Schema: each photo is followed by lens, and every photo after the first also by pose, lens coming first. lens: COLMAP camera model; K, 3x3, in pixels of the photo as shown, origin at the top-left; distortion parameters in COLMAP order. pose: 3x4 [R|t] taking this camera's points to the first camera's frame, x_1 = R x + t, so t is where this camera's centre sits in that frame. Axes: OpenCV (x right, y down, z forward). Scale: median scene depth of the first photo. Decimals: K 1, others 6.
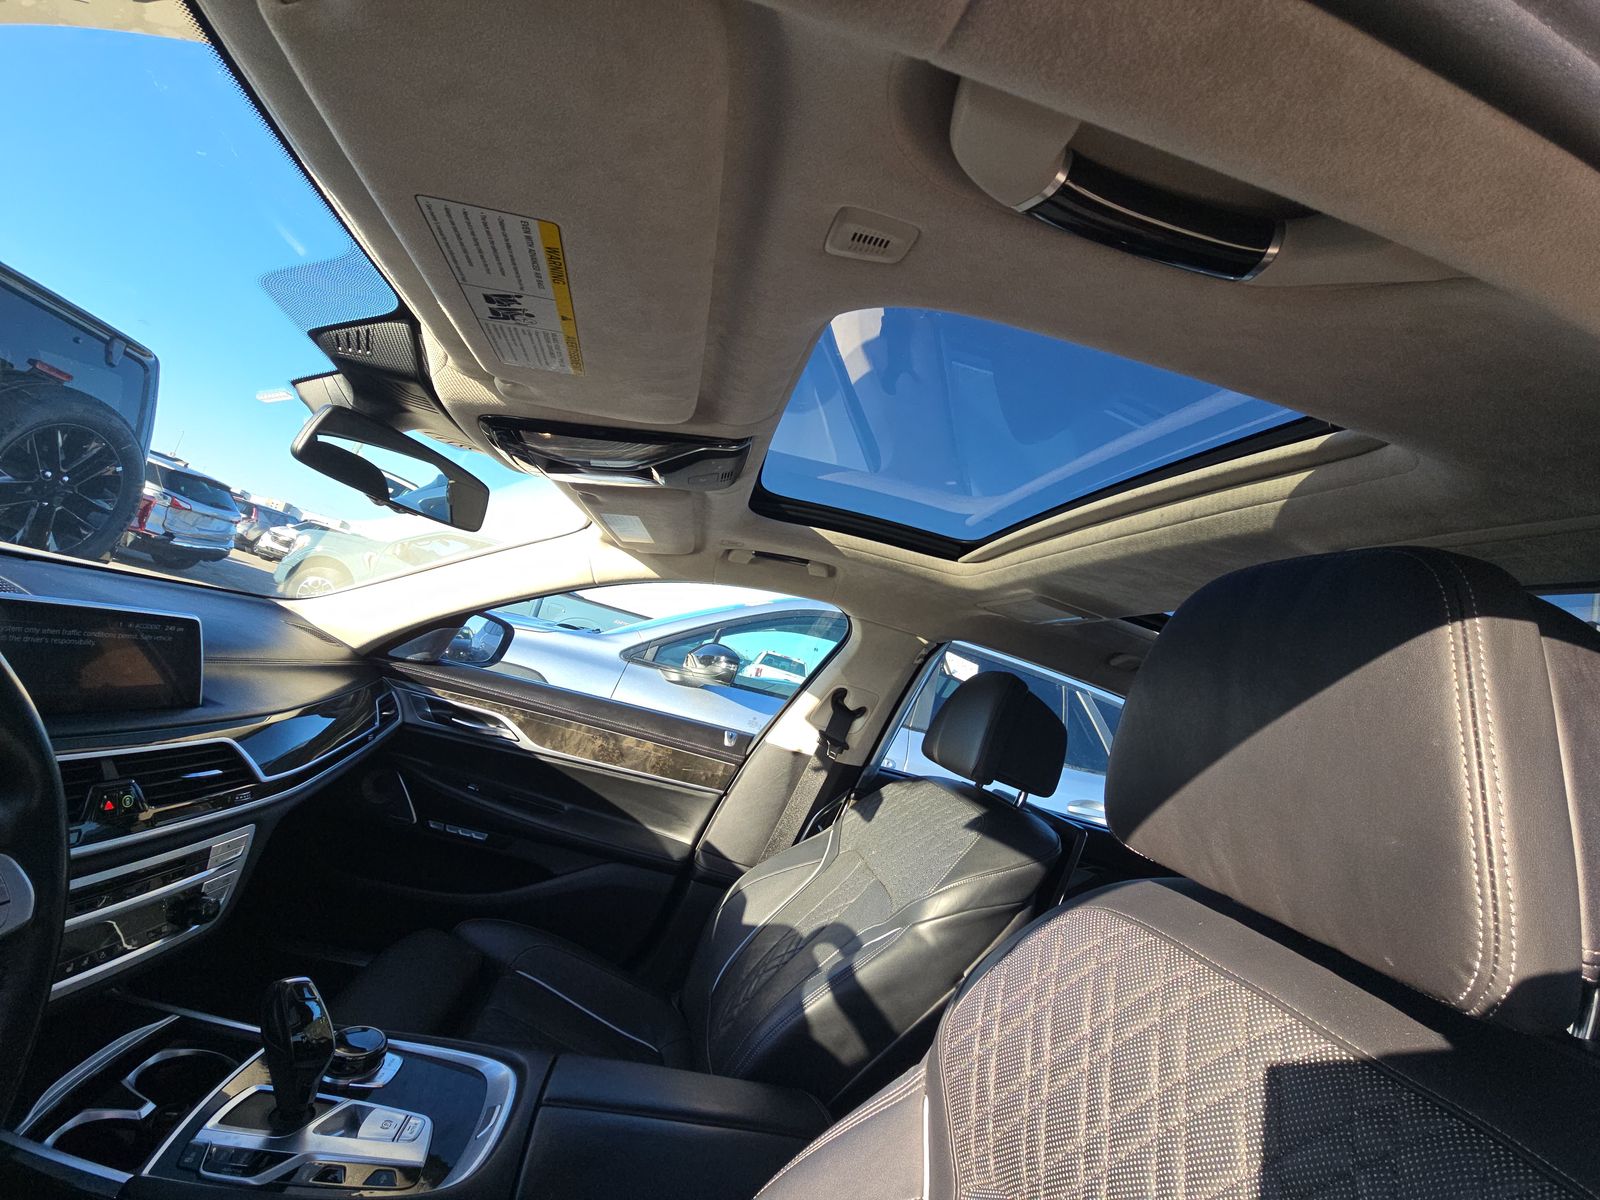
lens RADIAL K [[668.1, 0, 792.4], [0, 668.1, 586.9], [0, 0, 1]] dist [0.001295, -0.009892]
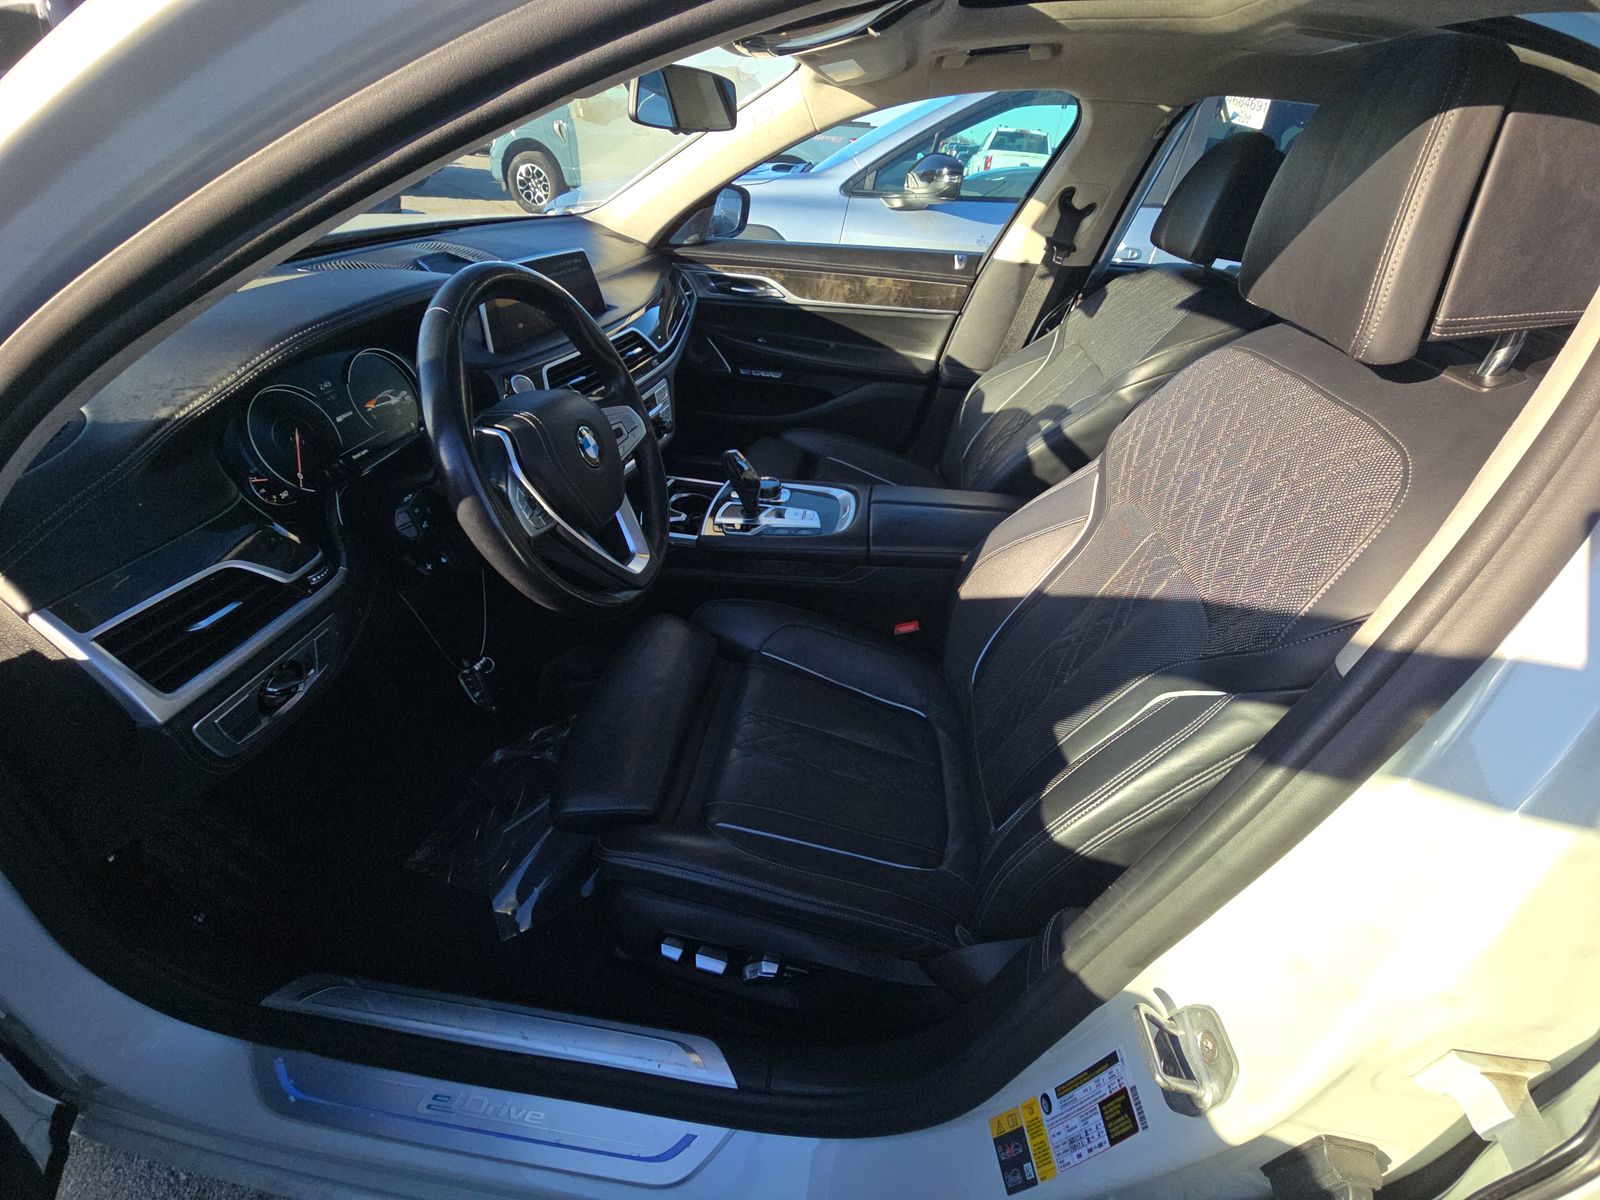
lens RADIAL K [[680.8, 0, 788.8], [0, 680.8, 597.6], [0, 0, 1]] dist [0.002993, -0.005627]
pose [[0.936716, -0.019484, -0.349548, 0.025731], [0.235154, 0.774698, 0.586980, -0.074966], [0.259357, -0.632031, 0.730253, -0.263544]]
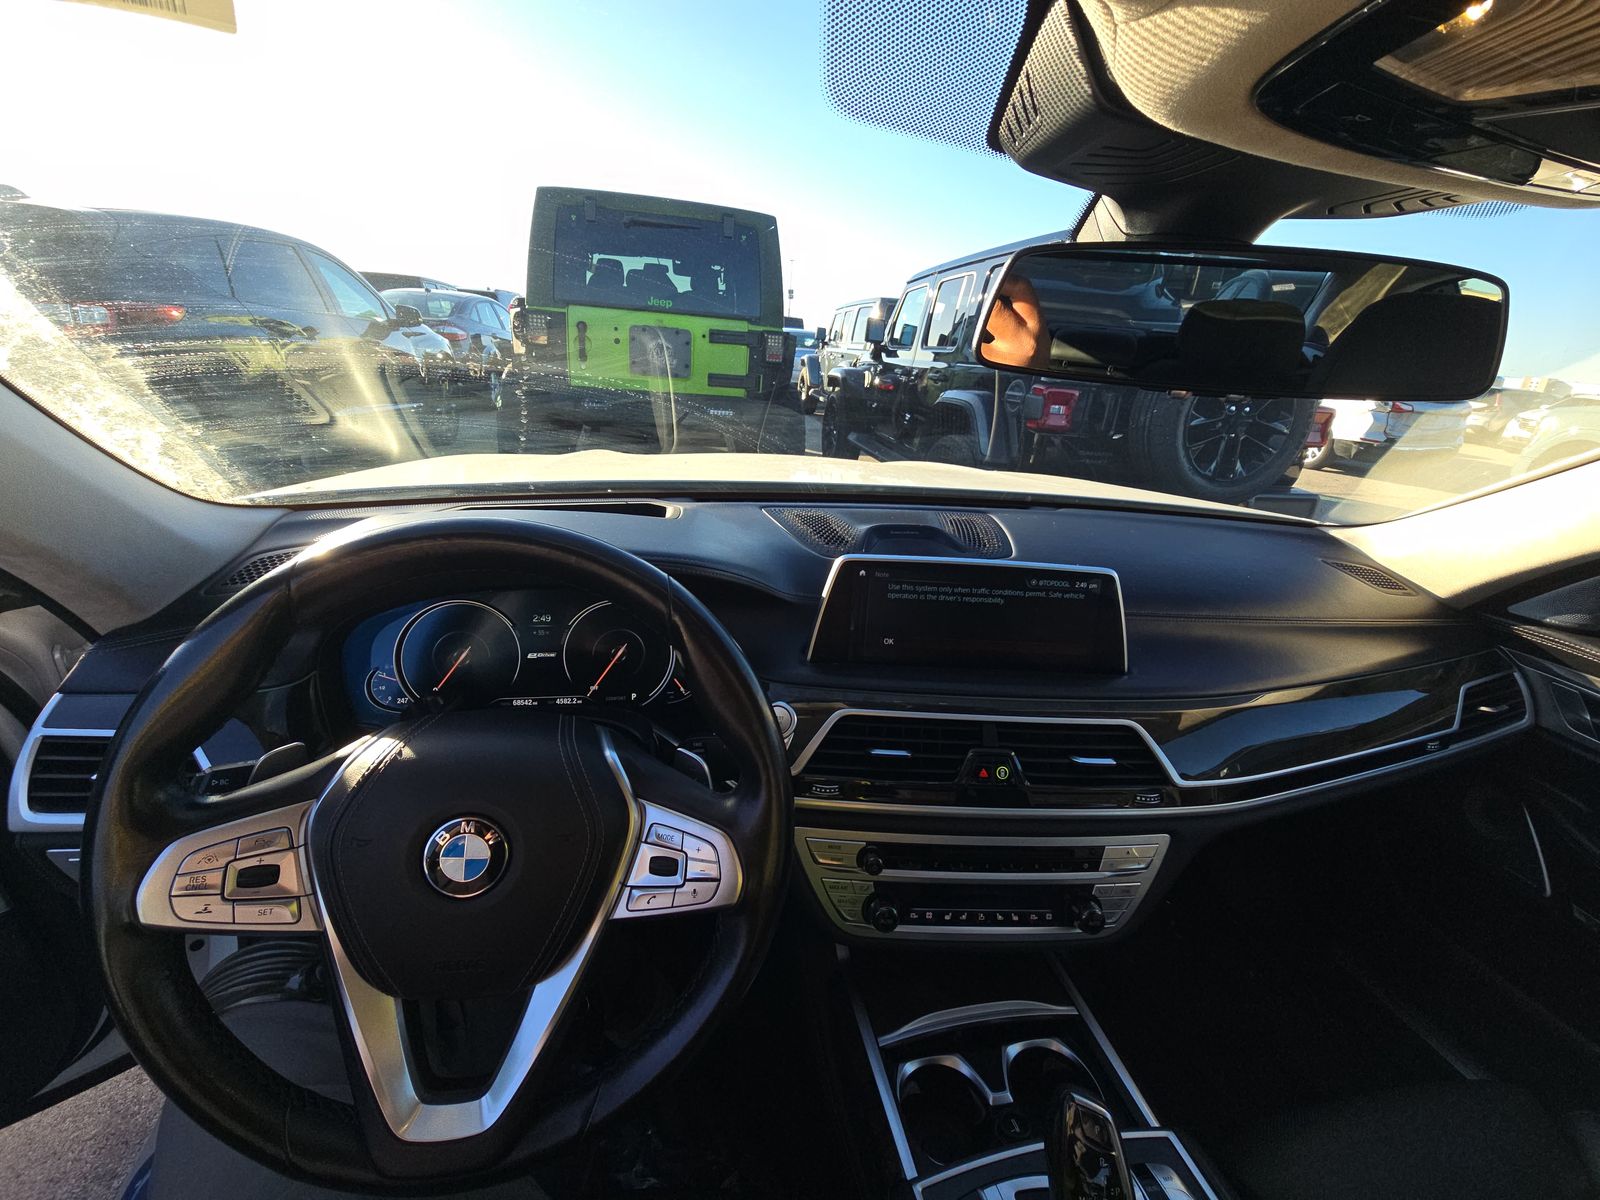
lens RADIAL K [[668.1, 0, 792.4], [0, 668.1, 586.9], [0, 0, 1]] dist [0.001295, -0.009892]
pose [[0.059415, 0.067450, -0.995952, -0.037387], [0.076739, 0.994454, 0.071926, -0.015386], [0.995279, -0.080702, 0.053909, 0.297445]]
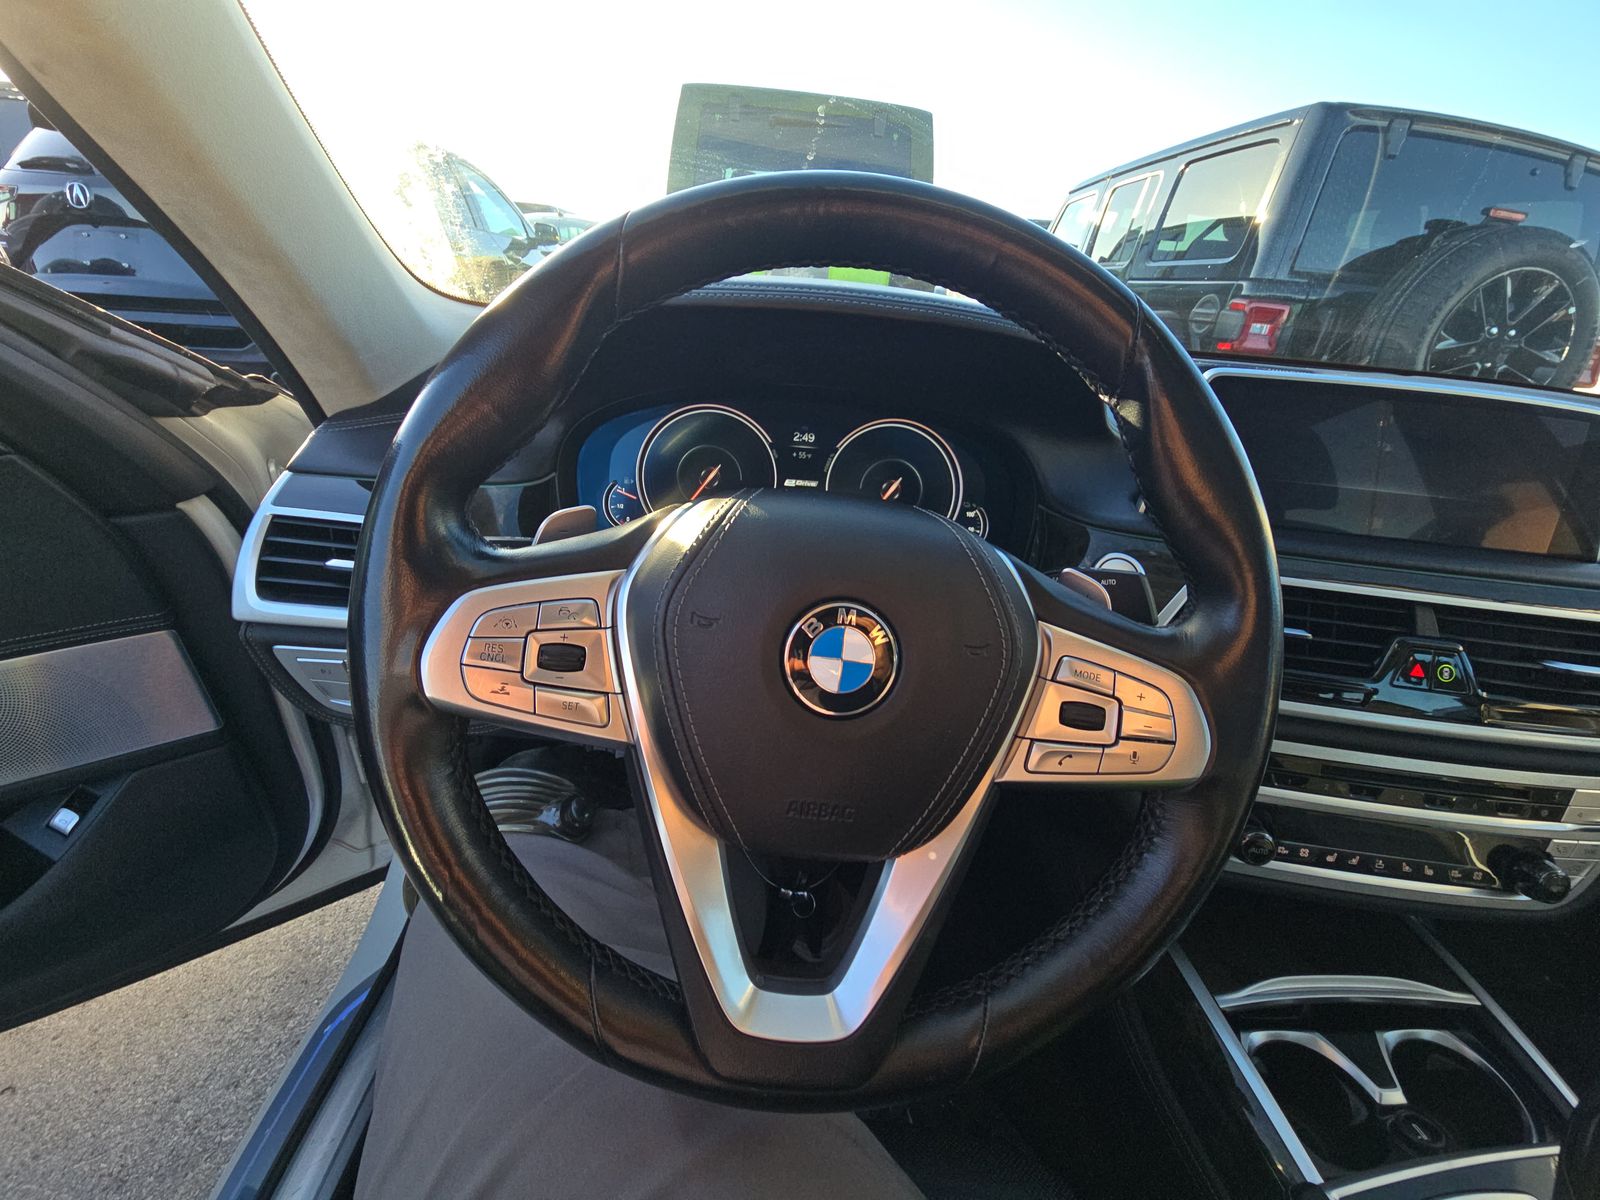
lens RADIAL K [[668.6, 0, 773.9], [0, 668.6, 591.2], [0, 0, 1]] dist [-0.000341, -0.009899]
pose [[-0.107782, 0.142311, -0.983936, -0.123303], [0.028226, 0.989741, 0.140059, 0.056774], [0.993774, -0.012677, -0.110693, 0.174569]]
